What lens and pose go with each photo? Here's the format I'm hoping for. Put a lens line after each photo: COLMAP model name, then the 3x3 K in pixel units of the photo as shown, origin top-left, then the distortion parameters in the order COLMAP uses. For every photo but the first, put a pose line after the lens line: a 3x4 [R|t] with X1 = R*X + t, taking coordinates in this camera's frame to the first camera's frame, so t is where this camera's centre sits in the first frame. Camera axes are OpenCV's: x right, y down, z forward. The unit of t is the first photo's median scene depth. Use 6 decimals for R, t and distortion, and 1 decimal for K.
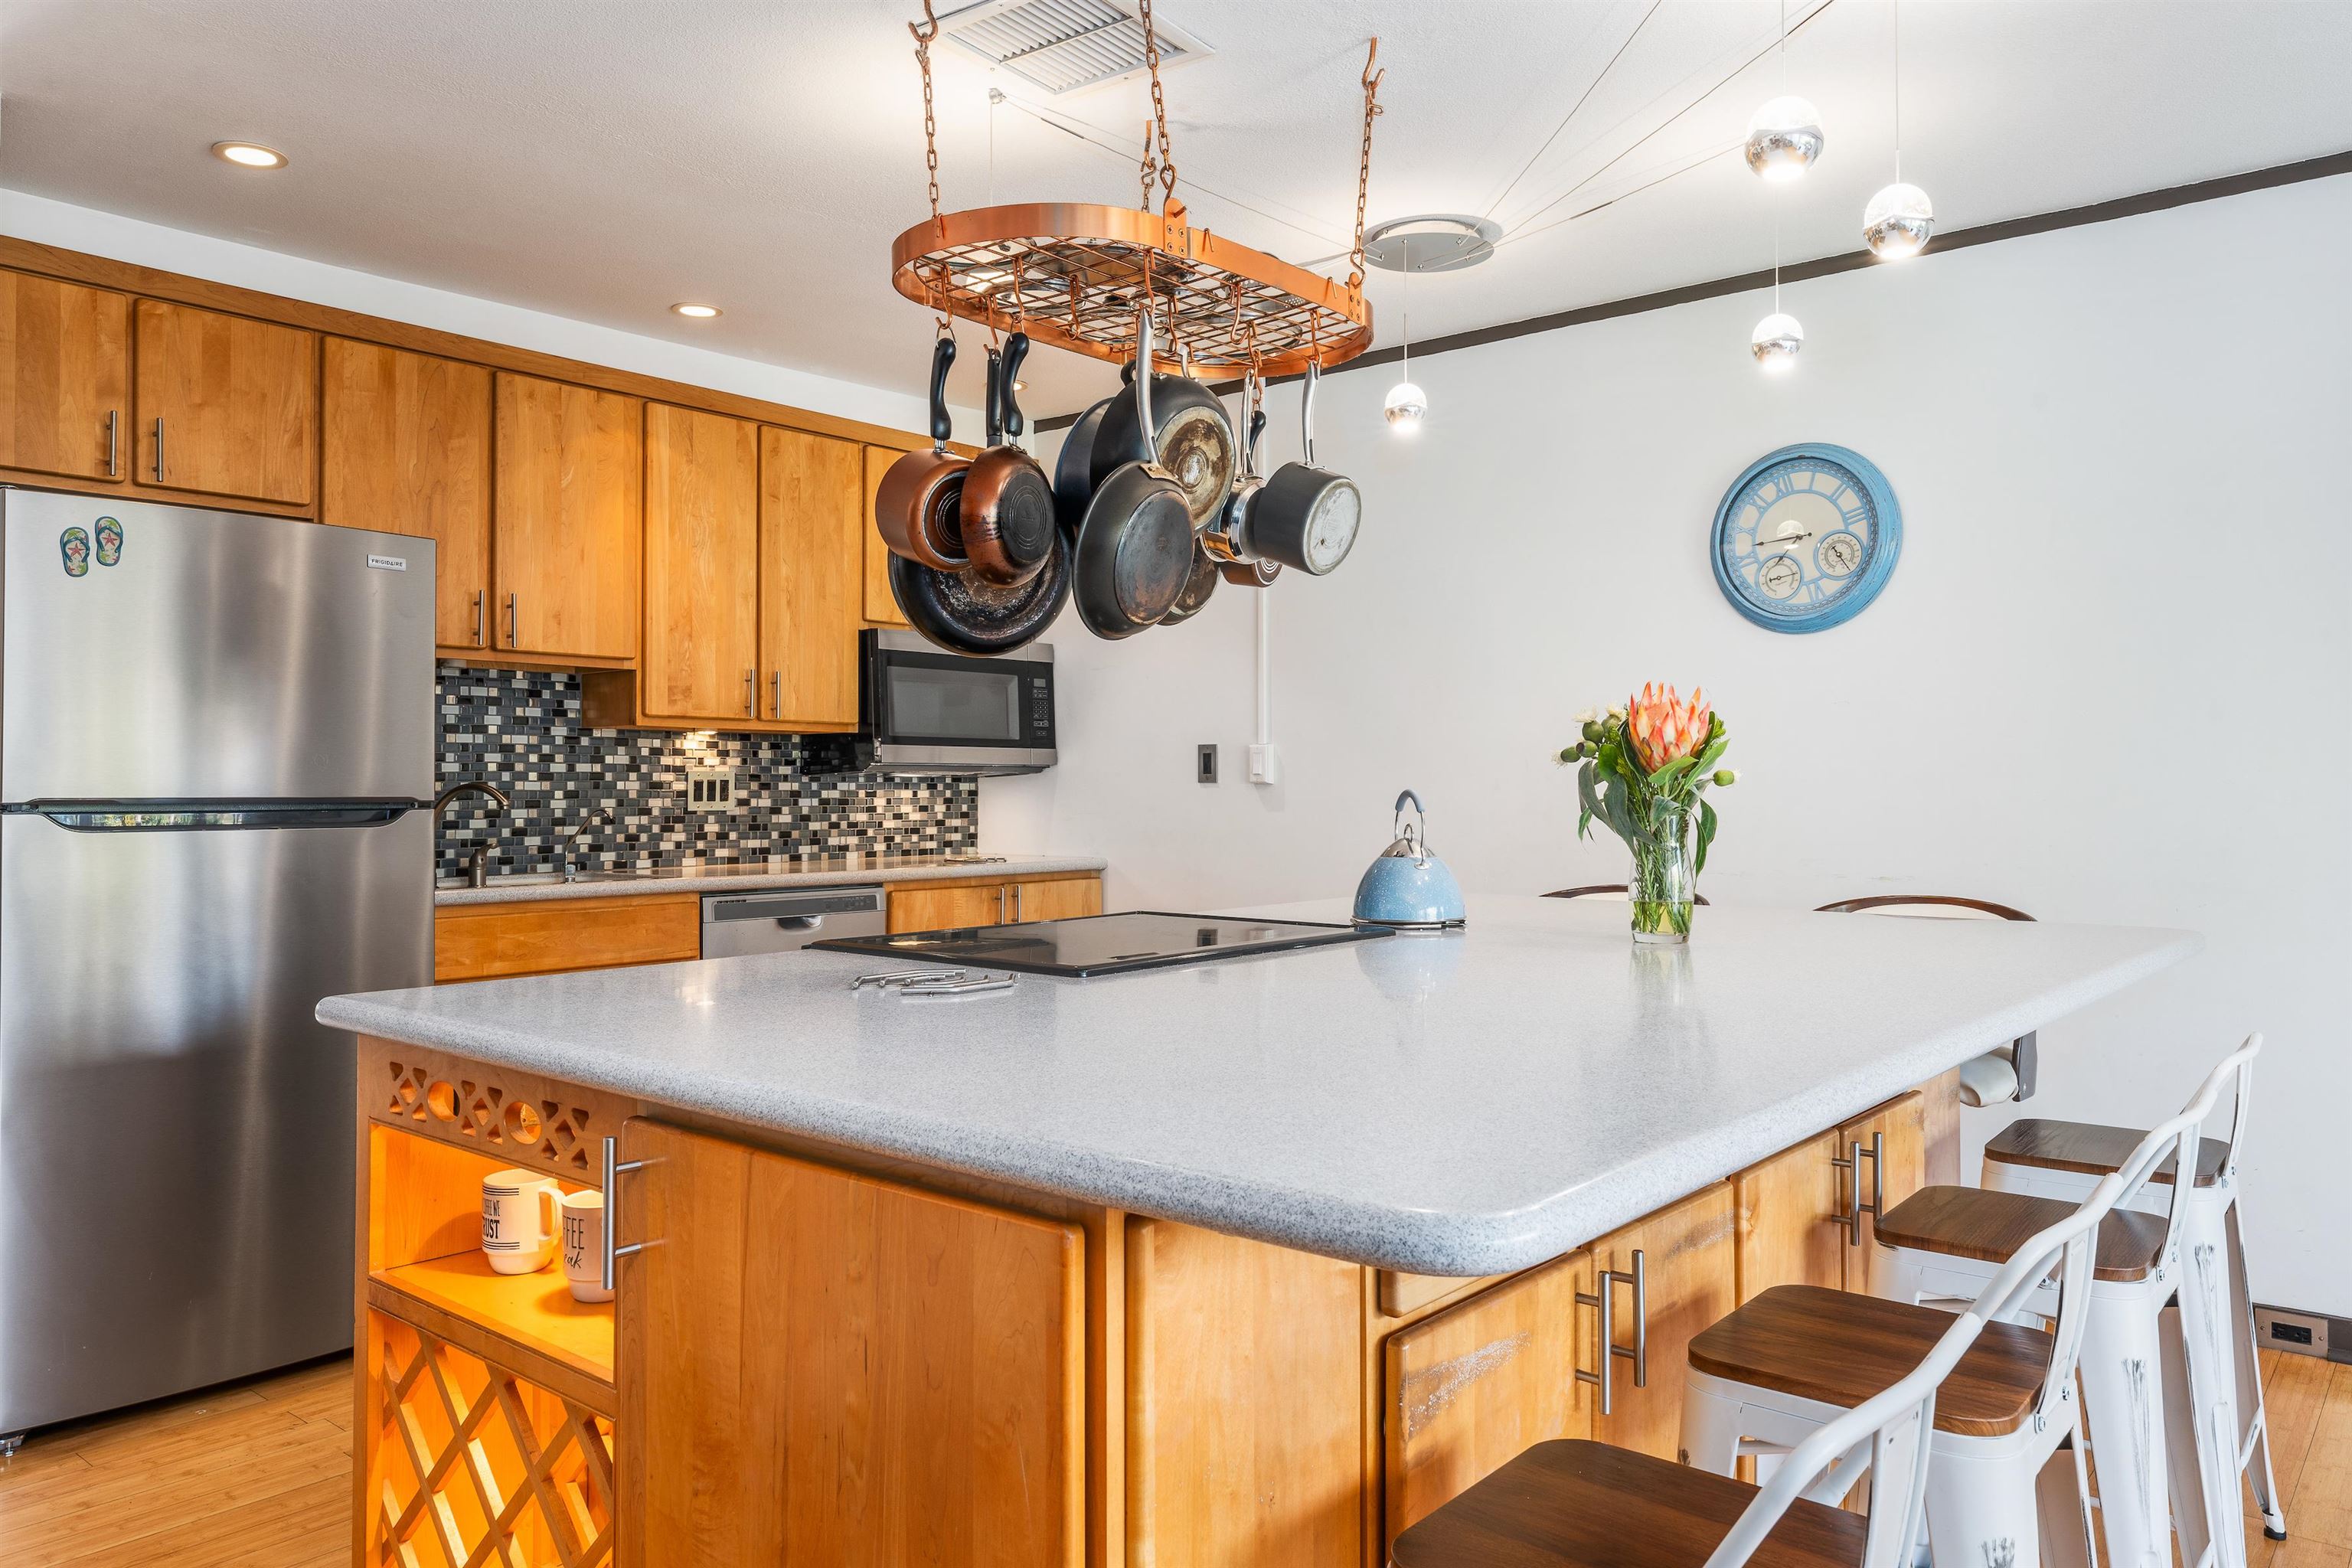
lens RADIAL K [[1618.9, 0, 1204.8], [0, 1618.9, 761.0], [0, 0, 1]] dist [-0.001473, -0.004285]
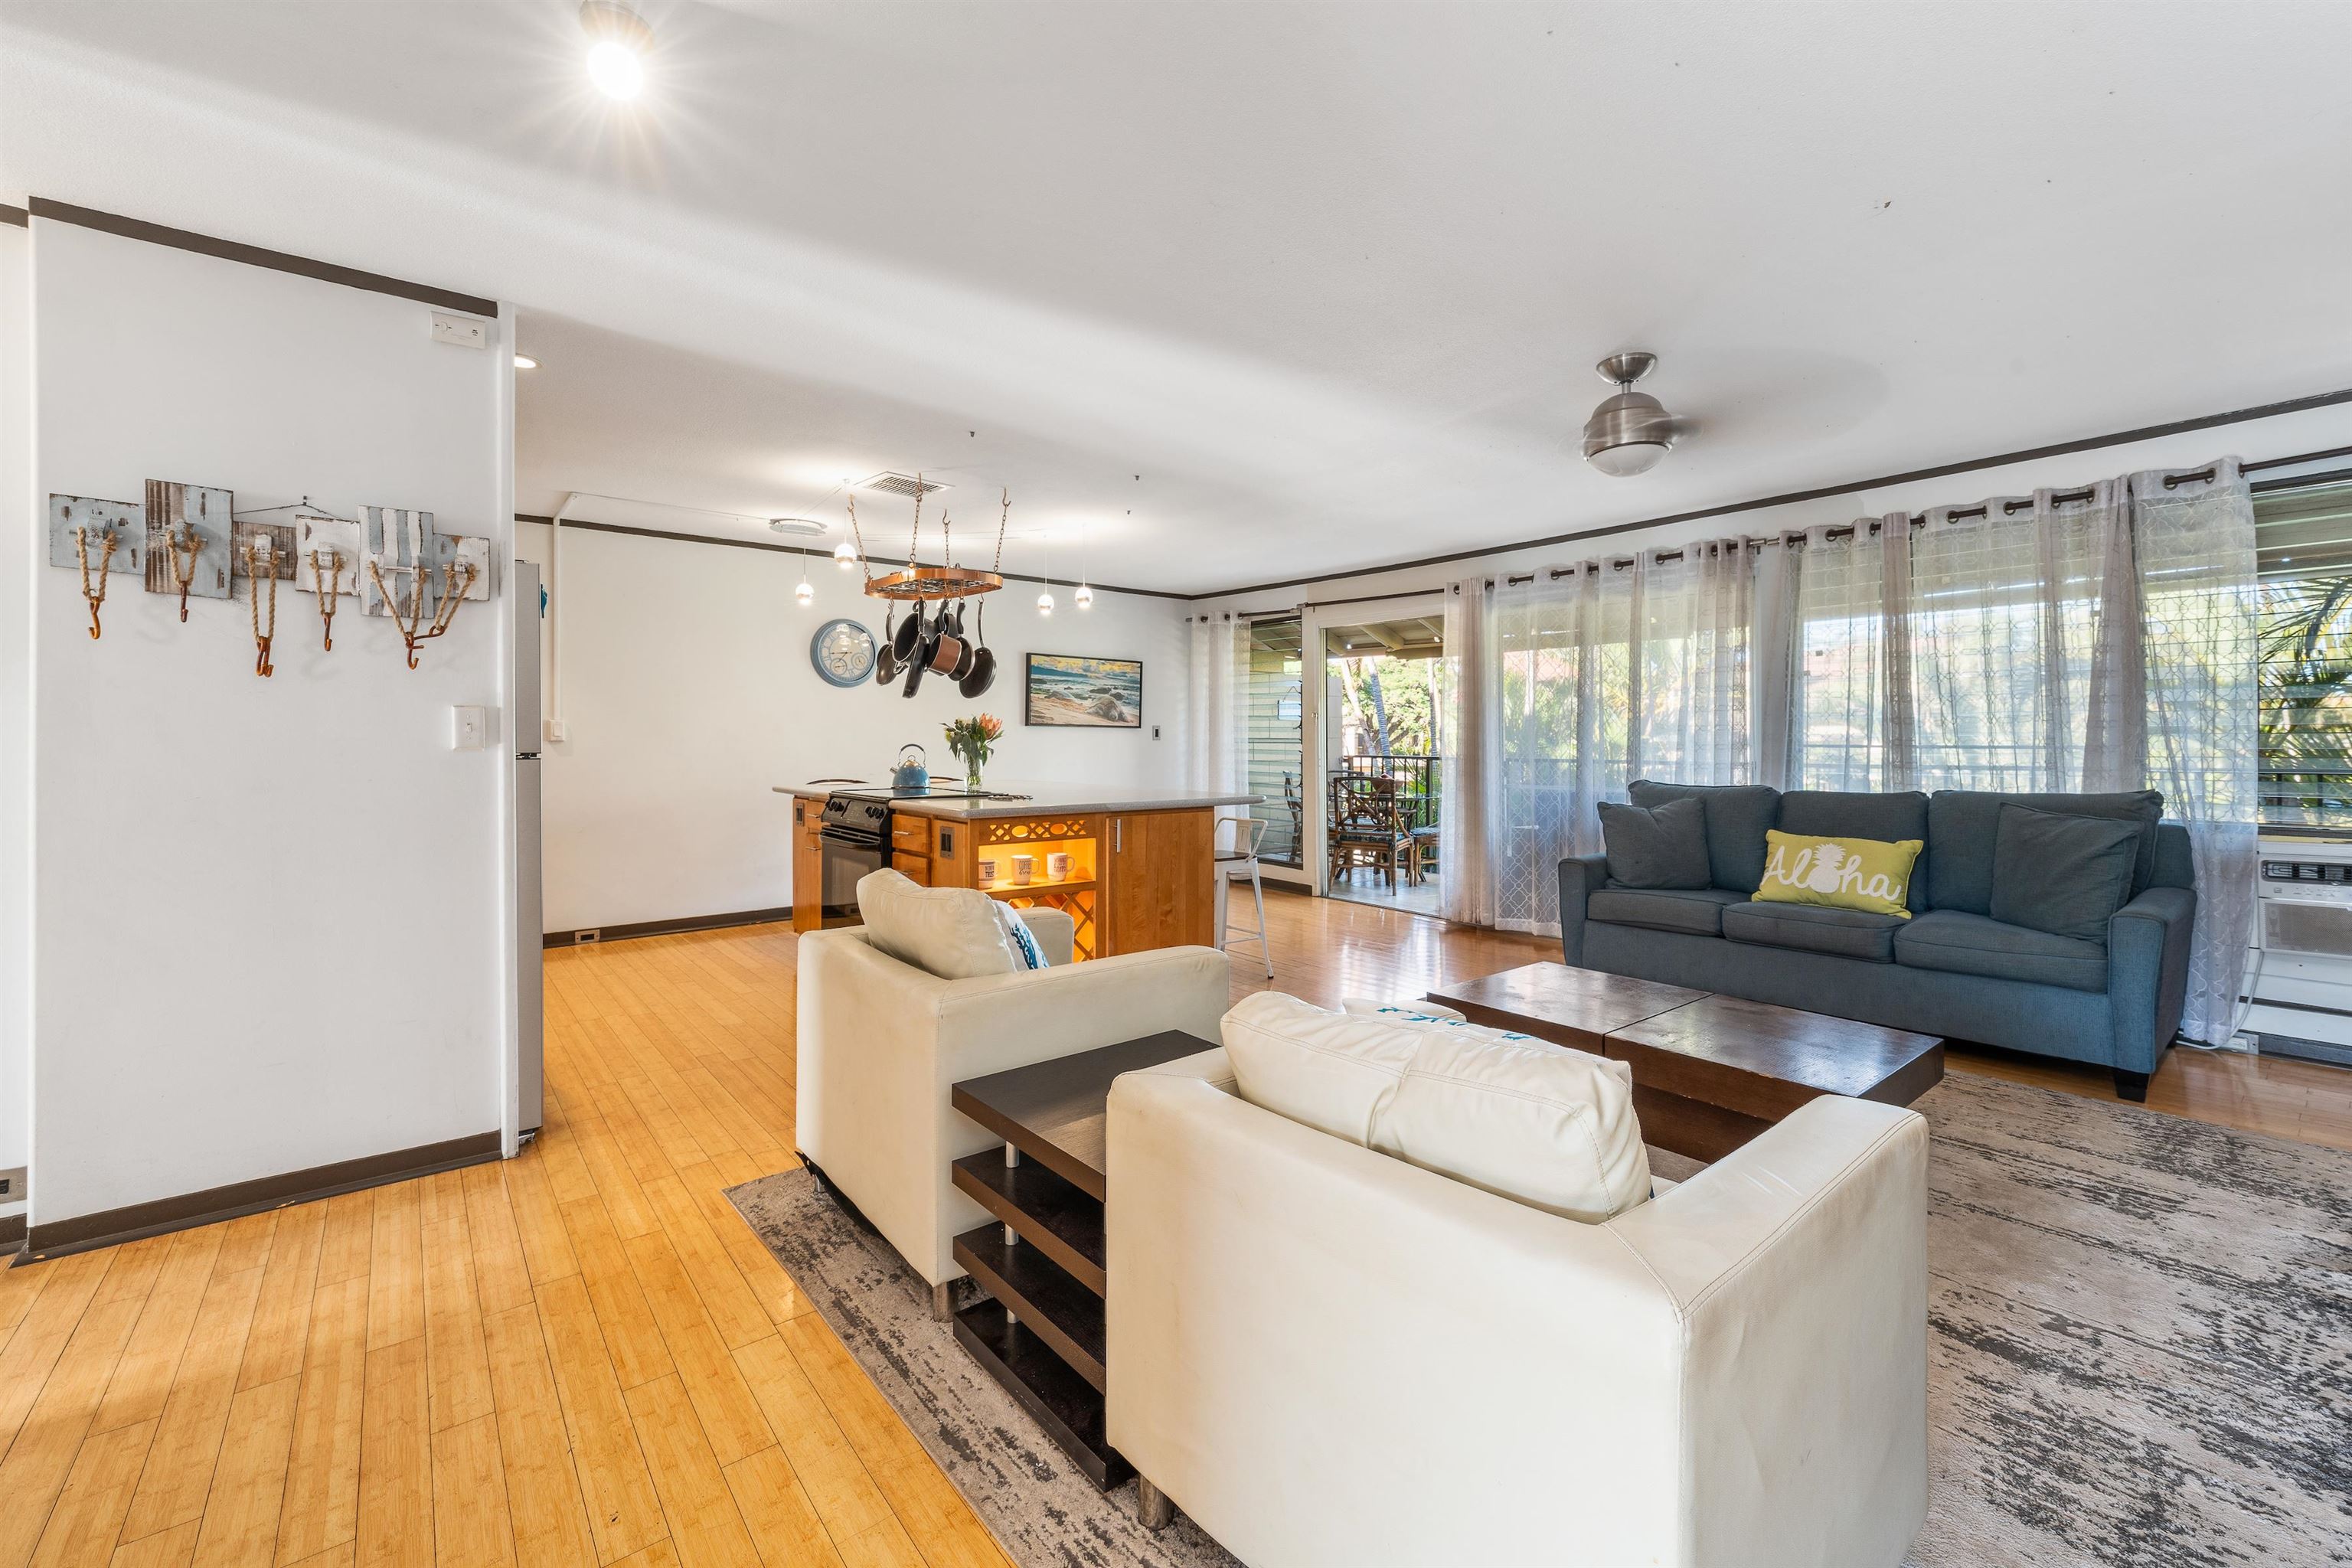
lens RADIAL K [[970.6, 0, 1182.6], [0, 970.6, 753.4], [0, 0, 1]] dist [-0.005778, -0.000947]
pose [[0.203317, -0.009841, 0.979063, -1.401560], [-0.014769, 0.999805, 0.013117, 0.003737], [-0.979001, -0.017127, 0.203132, 0.124434]]
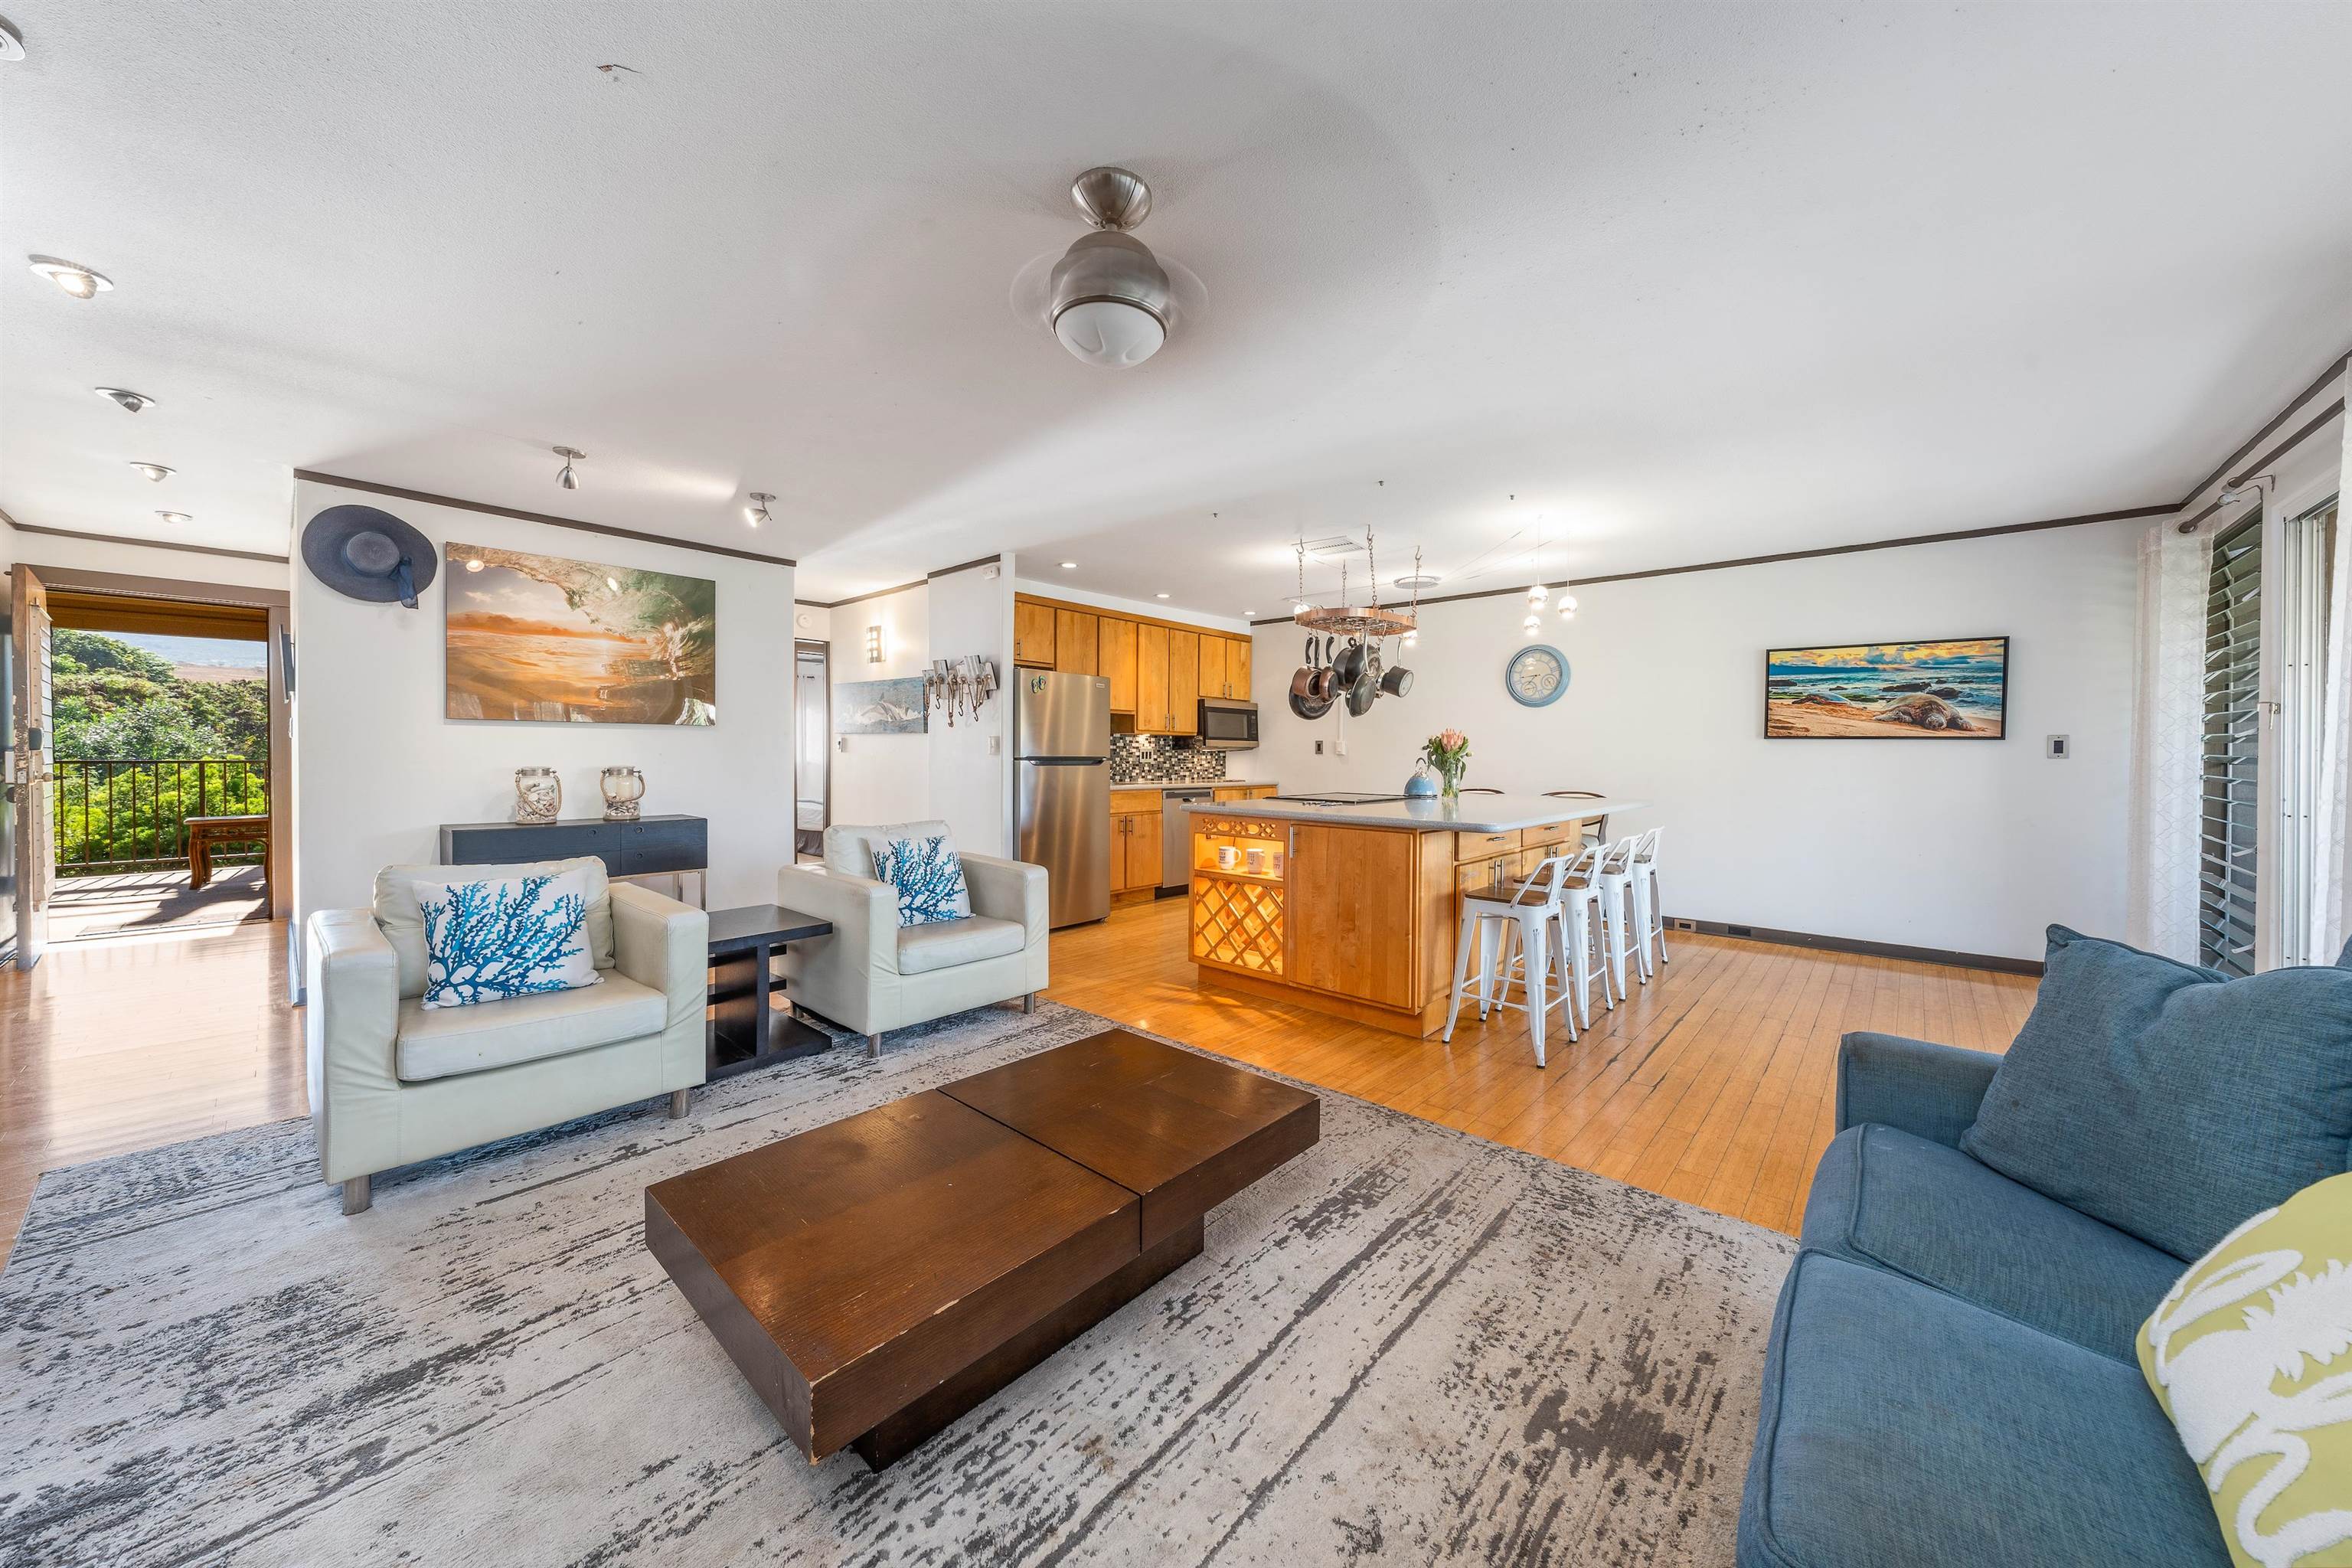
lens RADIAL K [[817.0, 0, 1187.2], [0, 817.0, 760.5], [0, 0, 1]] dist [-0.004810, 0.000234]
pose [[0.999210, 0.010513, -0.038333, -0.276016], [-0.009625, 0.999683, 0.023280, -0.010426], [0.038566, -0.022892, 0.998994, -0.684325]]
